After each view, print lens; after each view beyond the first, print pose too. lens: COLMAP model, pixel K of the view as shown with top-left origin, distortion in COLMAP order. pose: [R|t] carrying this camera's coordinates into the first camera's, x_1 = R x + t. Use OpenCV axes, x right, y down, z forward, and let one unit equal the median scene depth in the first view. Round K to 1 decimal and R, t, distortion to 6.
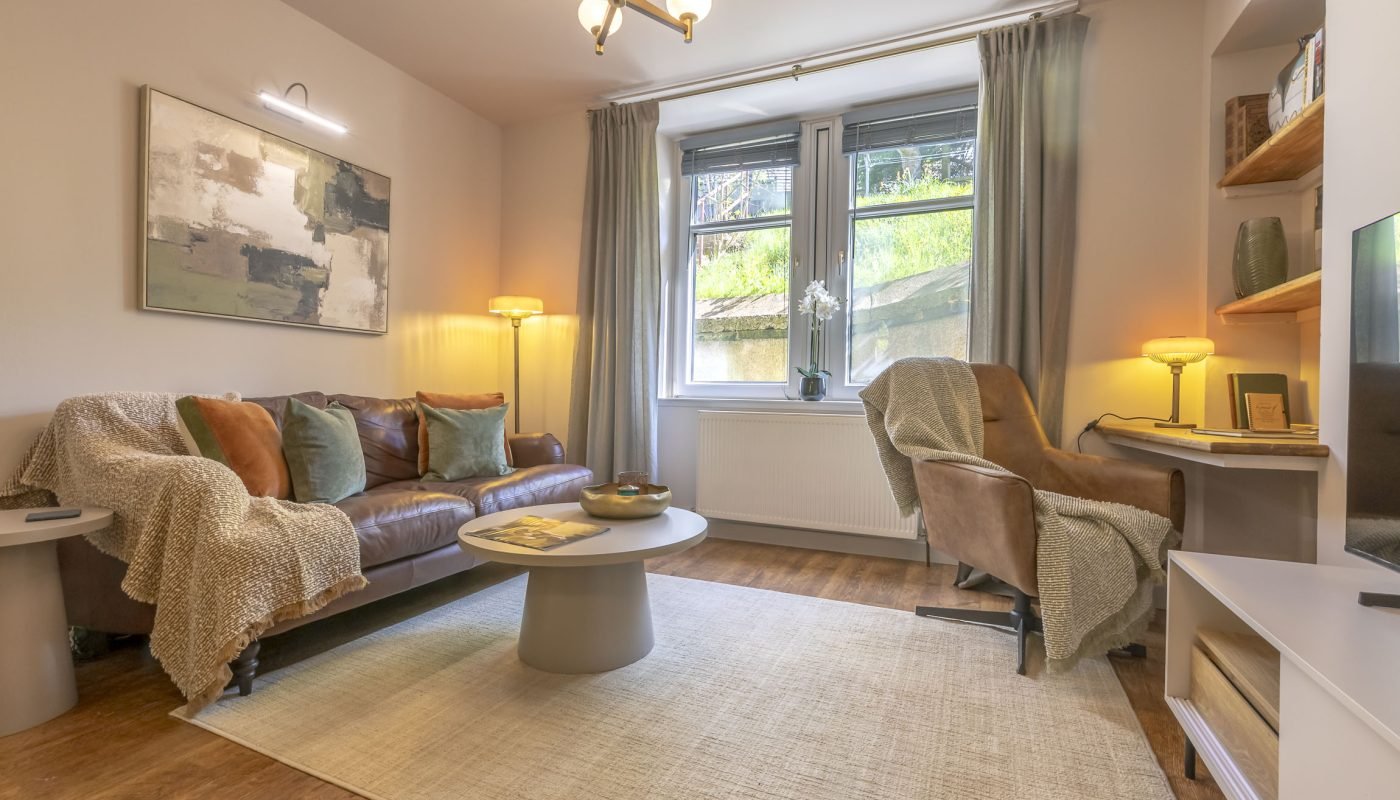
lens RADIAL K [[610.3, 0, 701.3], [0, 610.3, 399.3], [0, 0, 1]] dist [-0.003807, -0.000557]
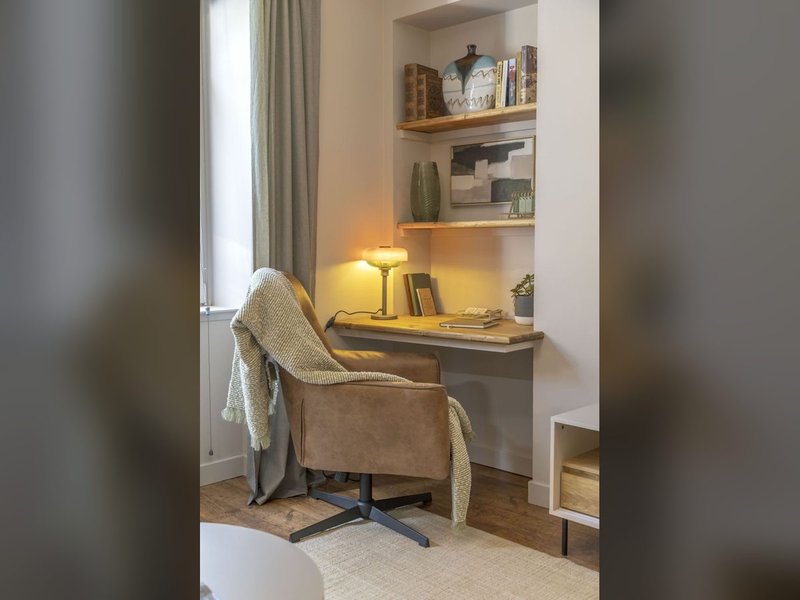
lens RADIAL K [[759.2, 0, 401.5], [0, 759.2, 300.6], [0, 0, 1]] dist [0.025612, 0.000000]
pose [[0.337749, -0.090568, 0.936869, -0.699571], [0.013804, 0.995729, 0.091282, -0.137938], [-0.941135, -0.017898, 0.337557, 0.456372]]
